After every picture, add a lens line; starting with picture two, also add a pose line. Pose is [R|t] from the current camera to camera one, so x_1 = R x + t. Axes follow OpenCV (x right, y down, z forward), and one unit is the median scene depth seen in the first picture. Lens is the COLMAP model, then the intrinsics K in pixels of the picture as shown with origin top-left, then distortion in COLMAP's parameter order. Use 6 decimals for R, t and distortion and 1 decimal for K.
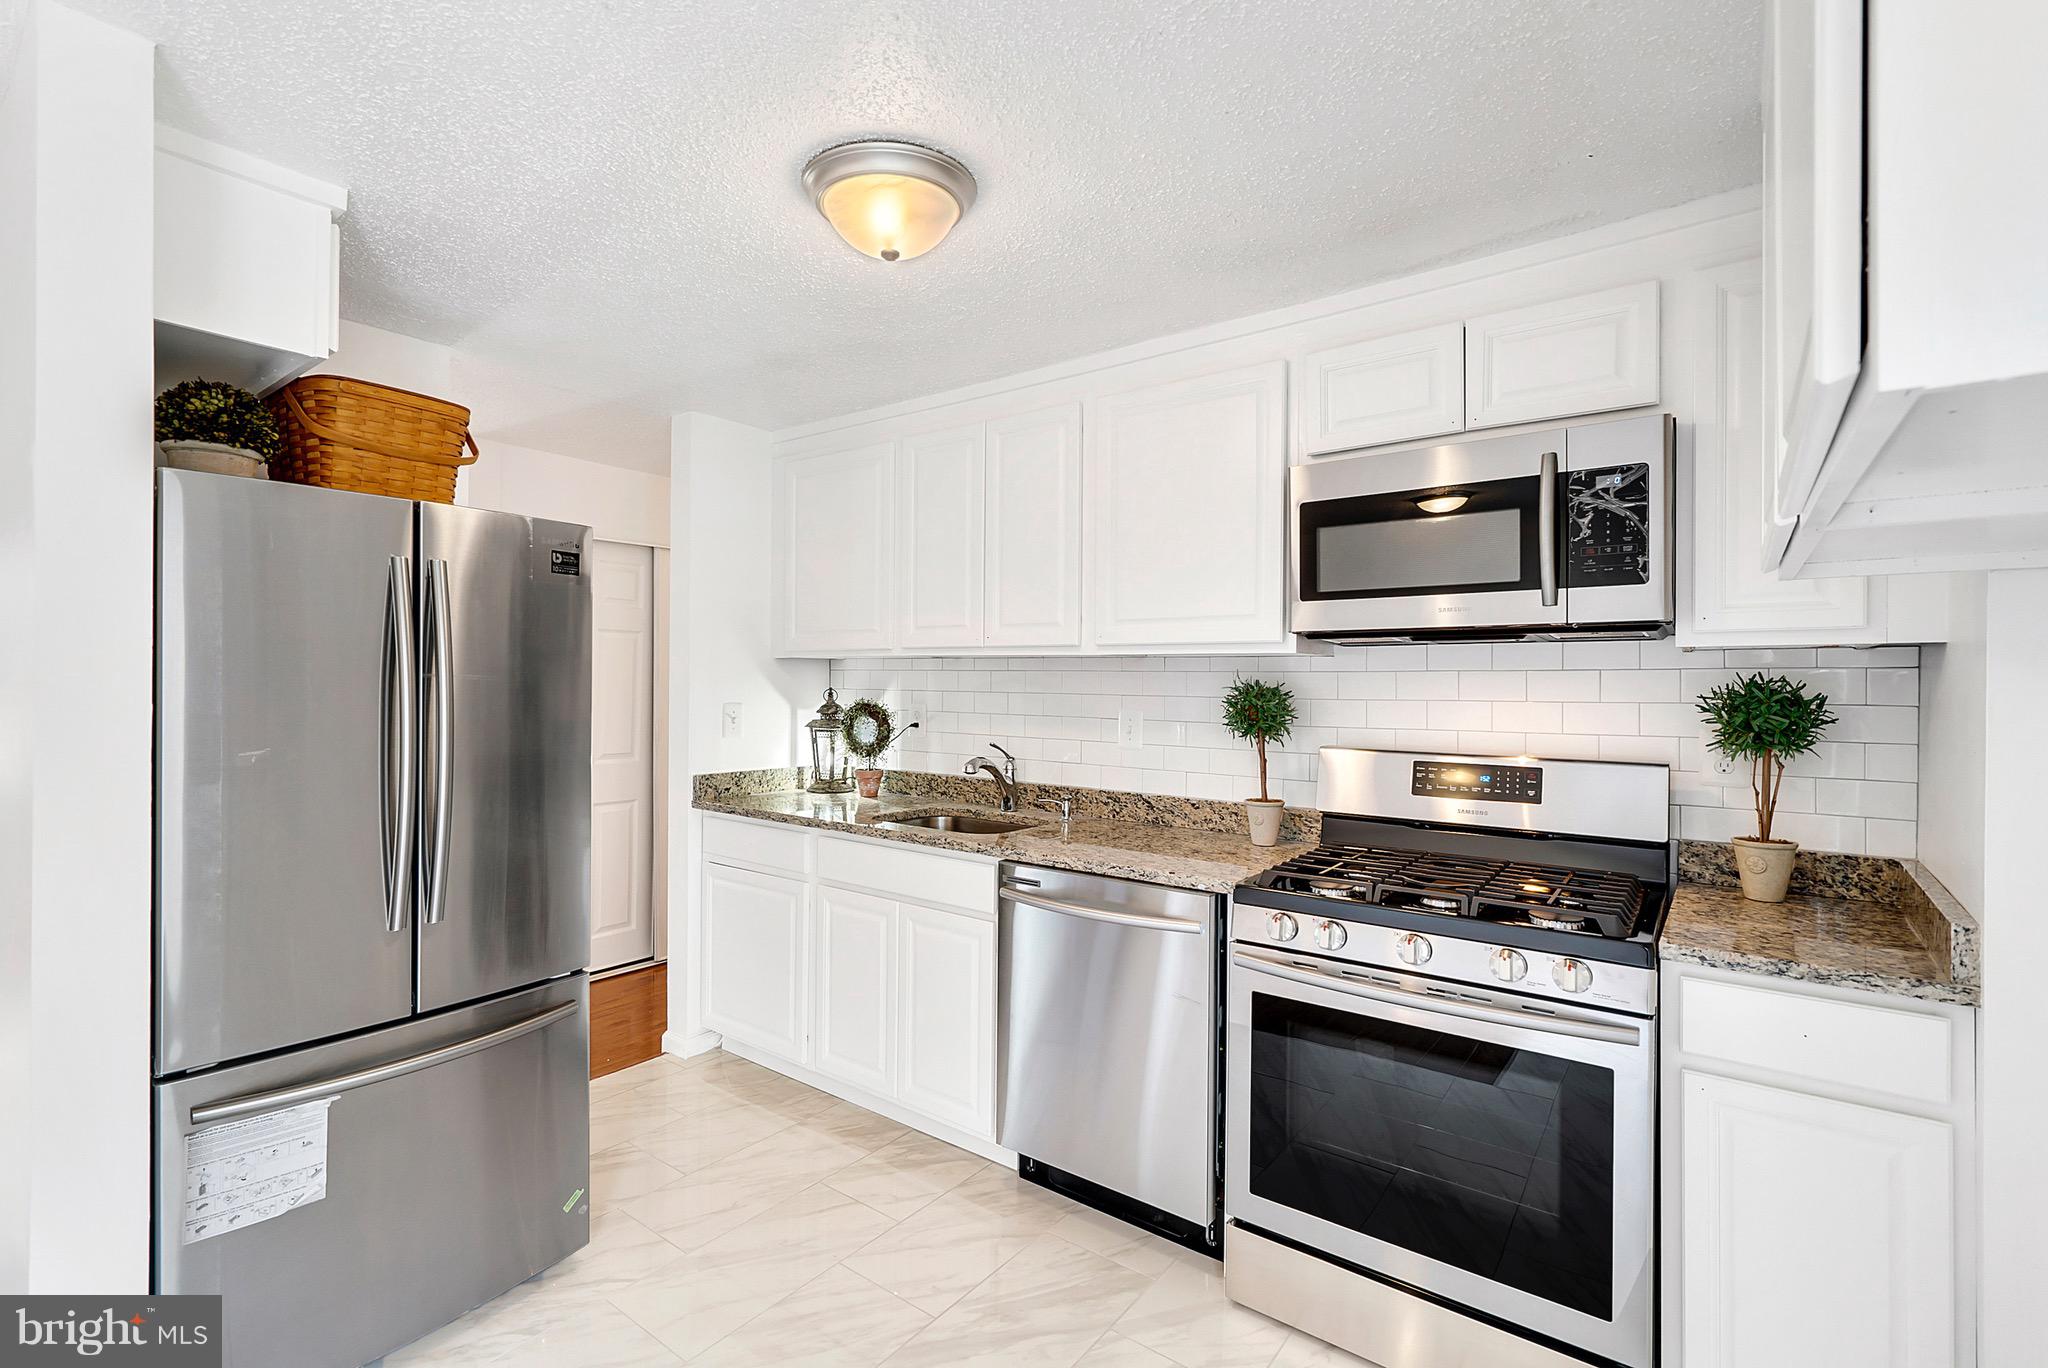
lens RADIAL K [[946.6, 0, 972.4], [0, 946.6, 685.9], [0, 0, 1]] dist [0.004712, -0.000558]
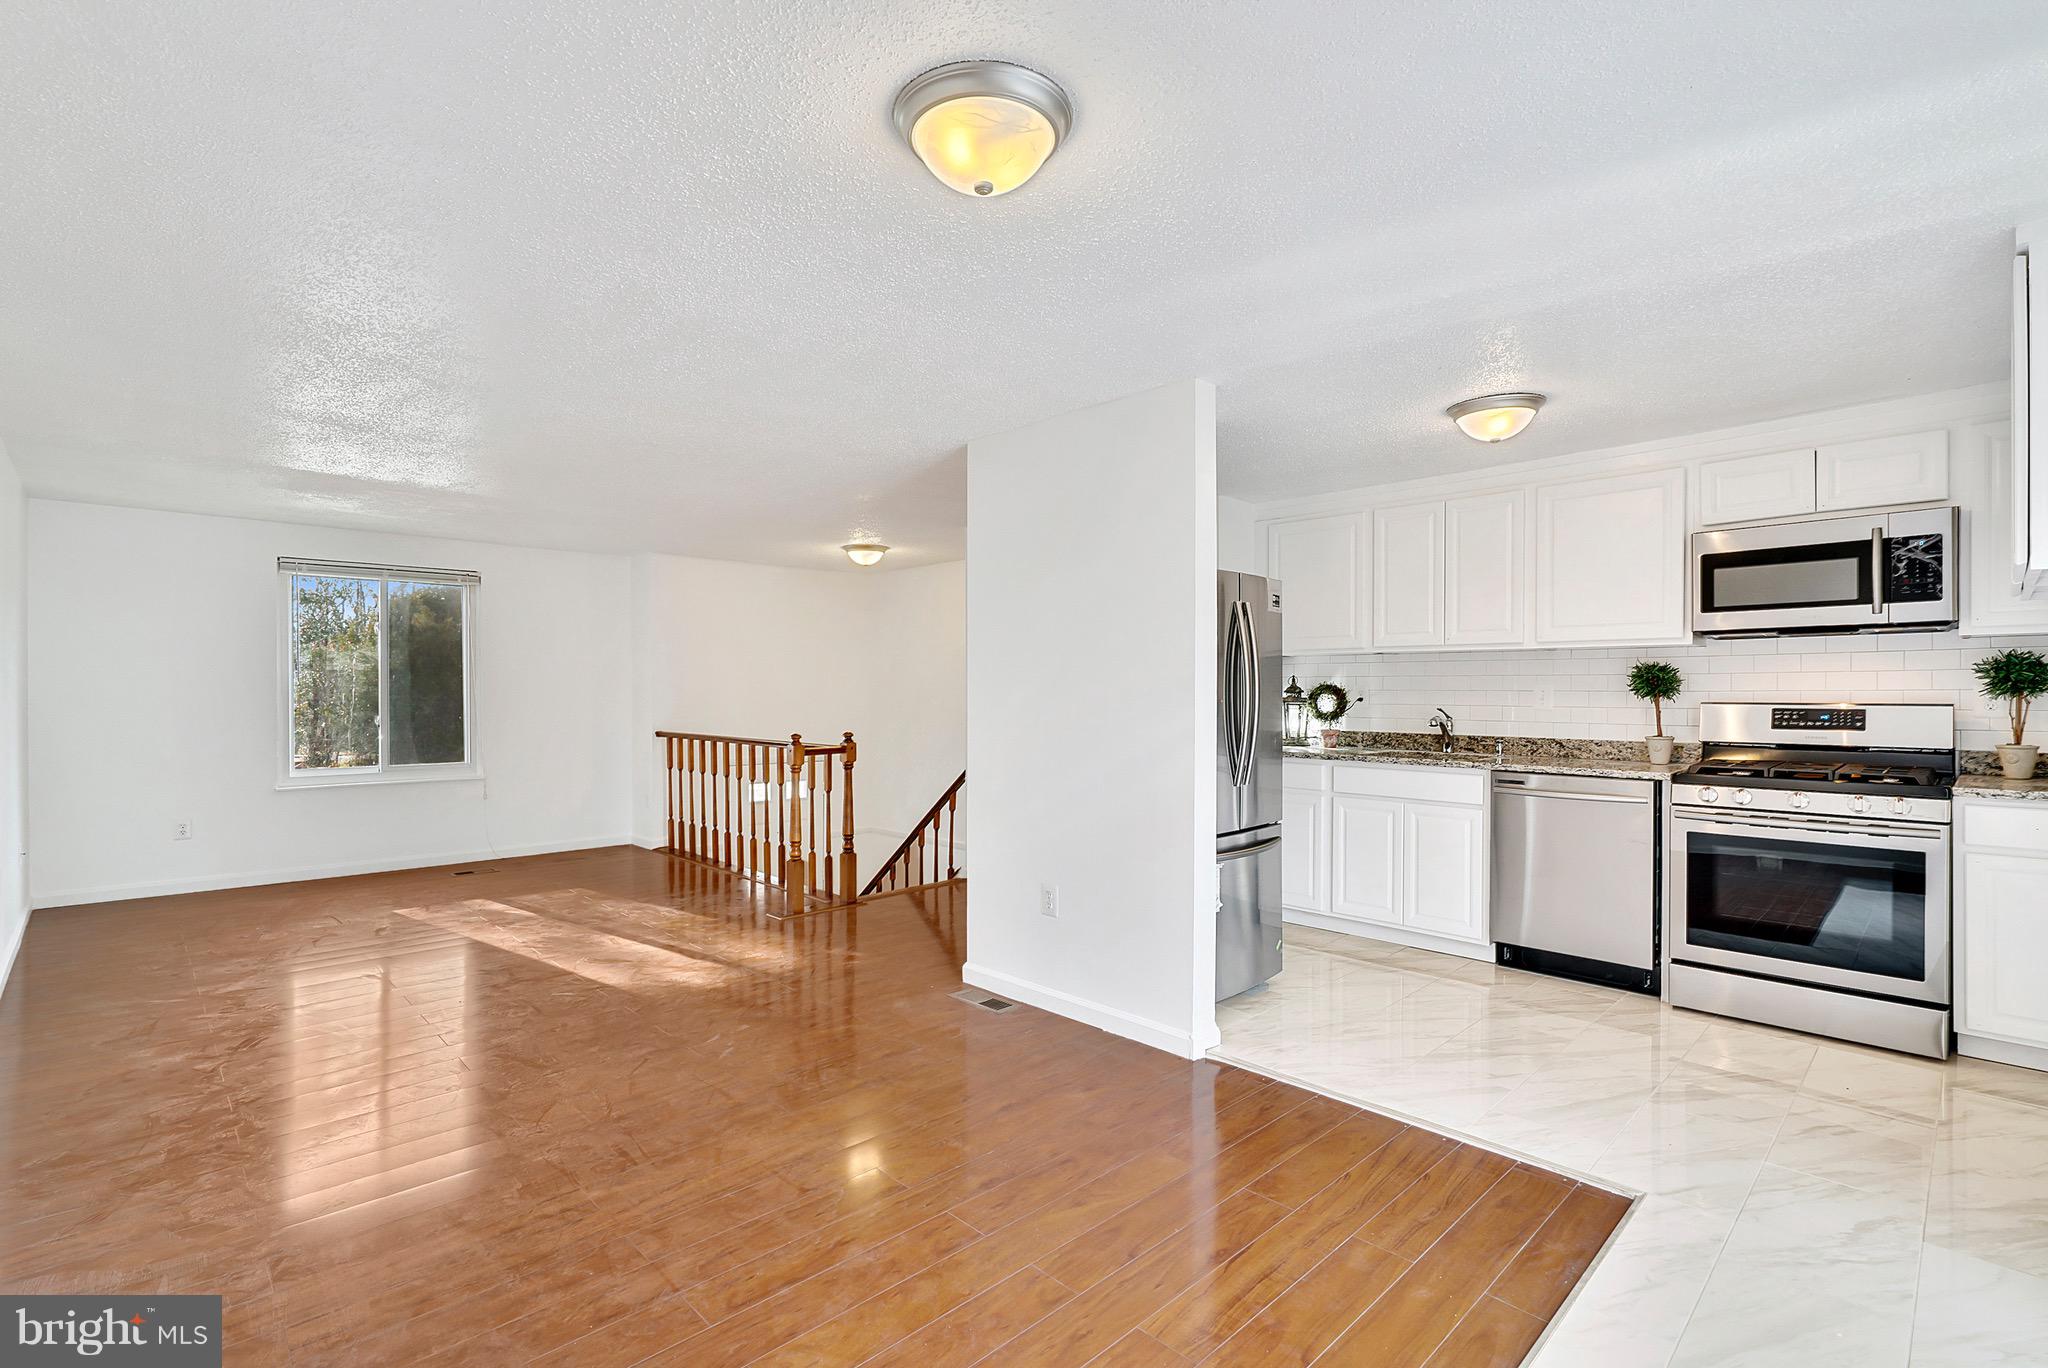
lens RADIAL K [[946.6, 0, 968.1], [0, 946.6, 702.1], [0, 0, 1]] dist [0.004712, -0.000558]
pose [[0.988272, -0.007582, -0.152517, -0.717459], [0.008429, 0.999952, 0.004906, 0.052943], [0.152473, -0.006134, 0.988289, -0.909405]]
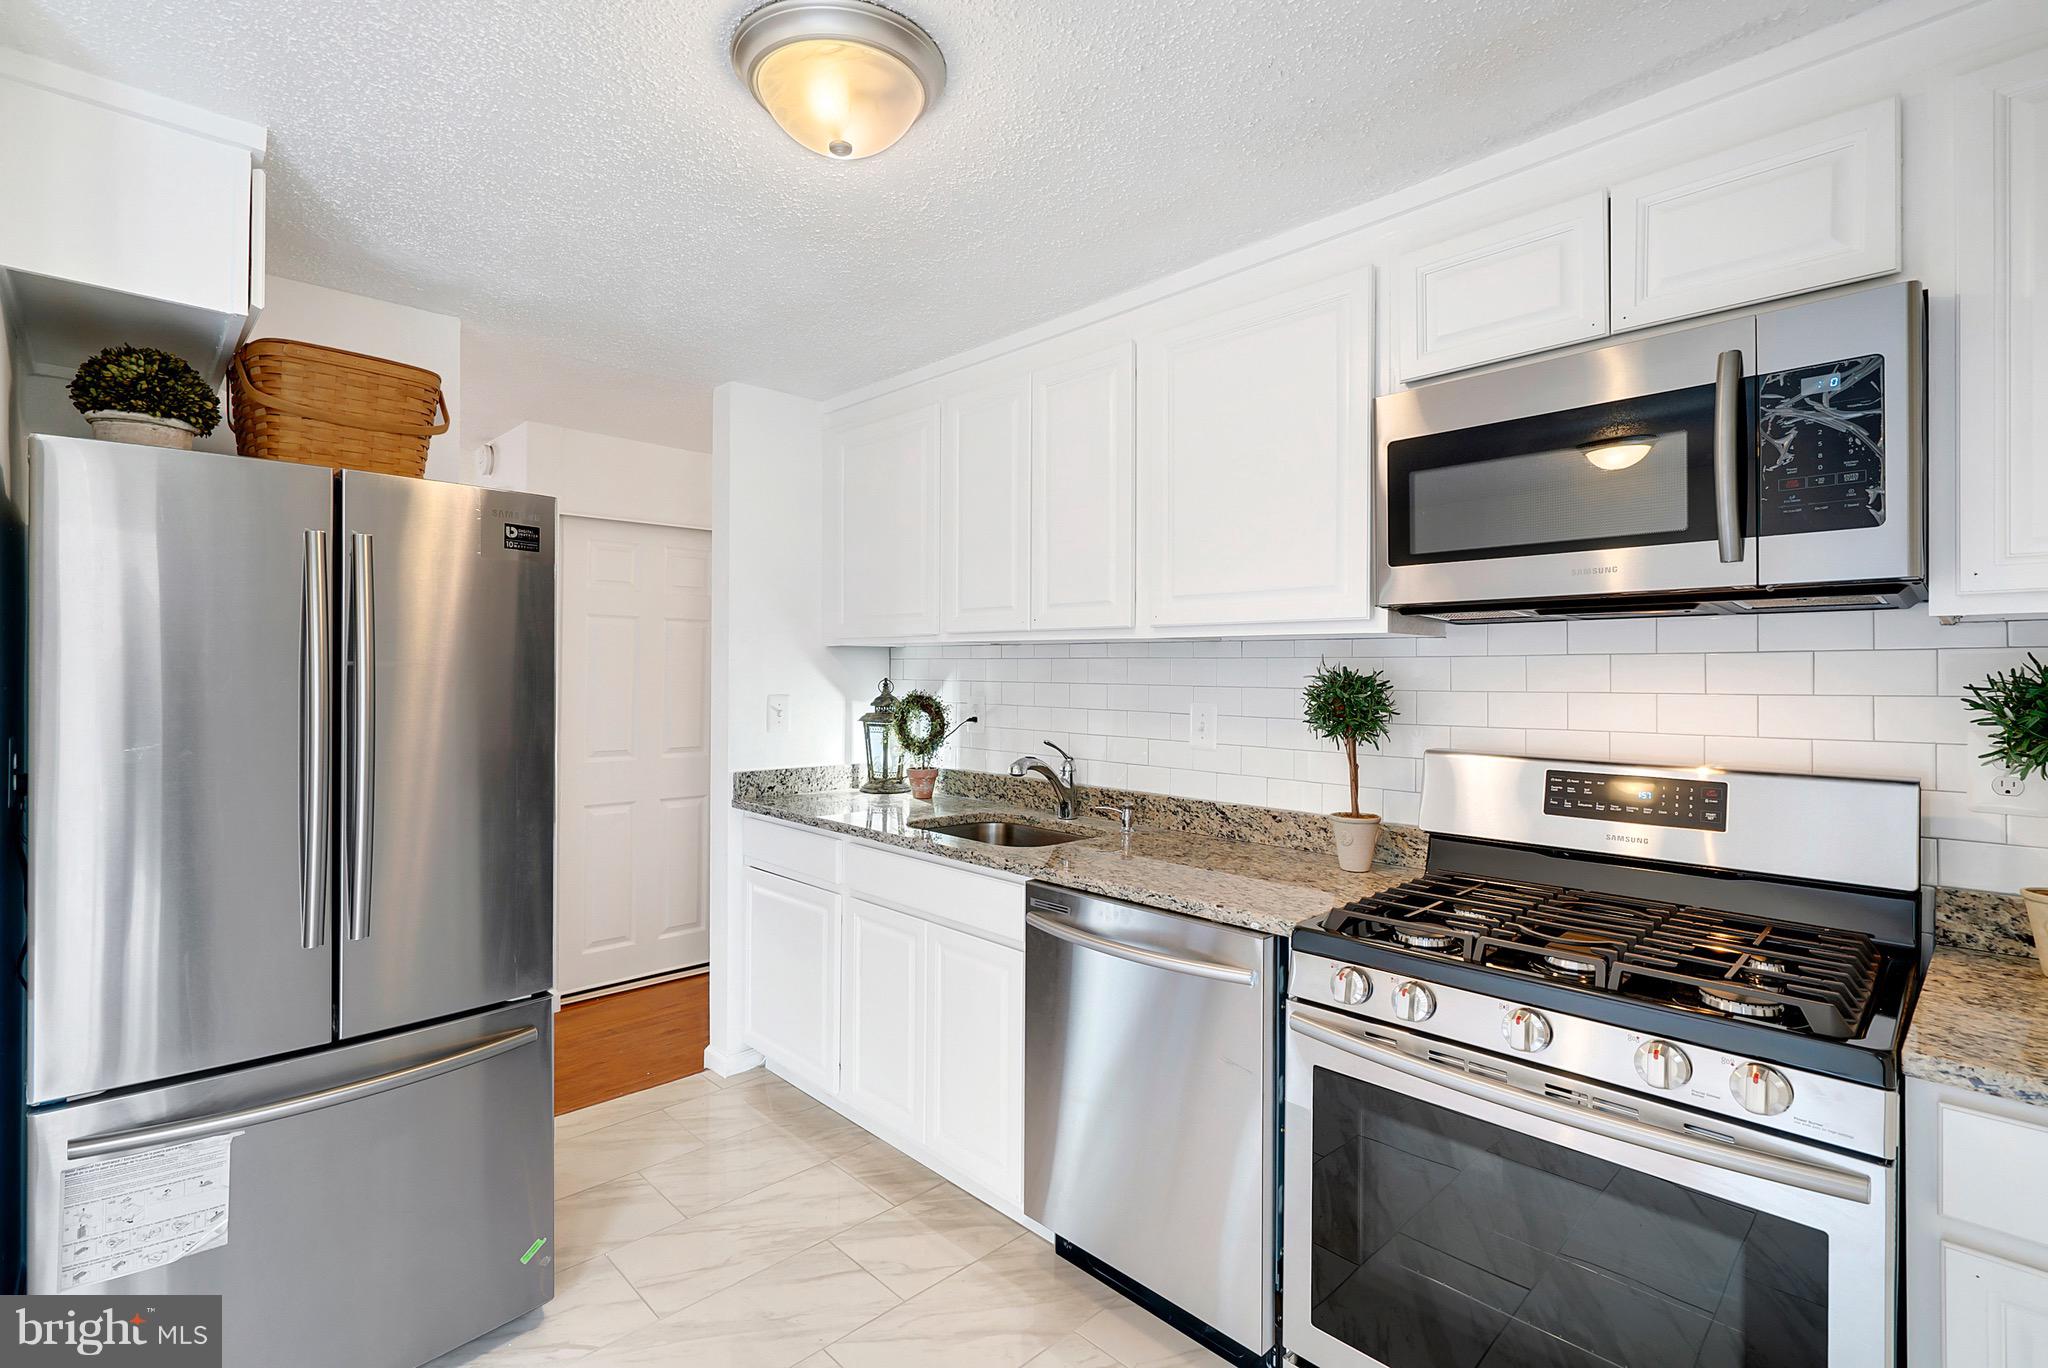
lens RADIAL K [[946.6, 0, 985.0], [0, 946.6, 675.6], [0, 0, 1]] dist [0.004712, -0.000558]
pose [[0.989362, -0.001640, -0.145468, 0.132968], [0.001137, 0.999993, -0.003537, 0.004003], [0.145473, 0.003334, 0.989357, 0.176794]]
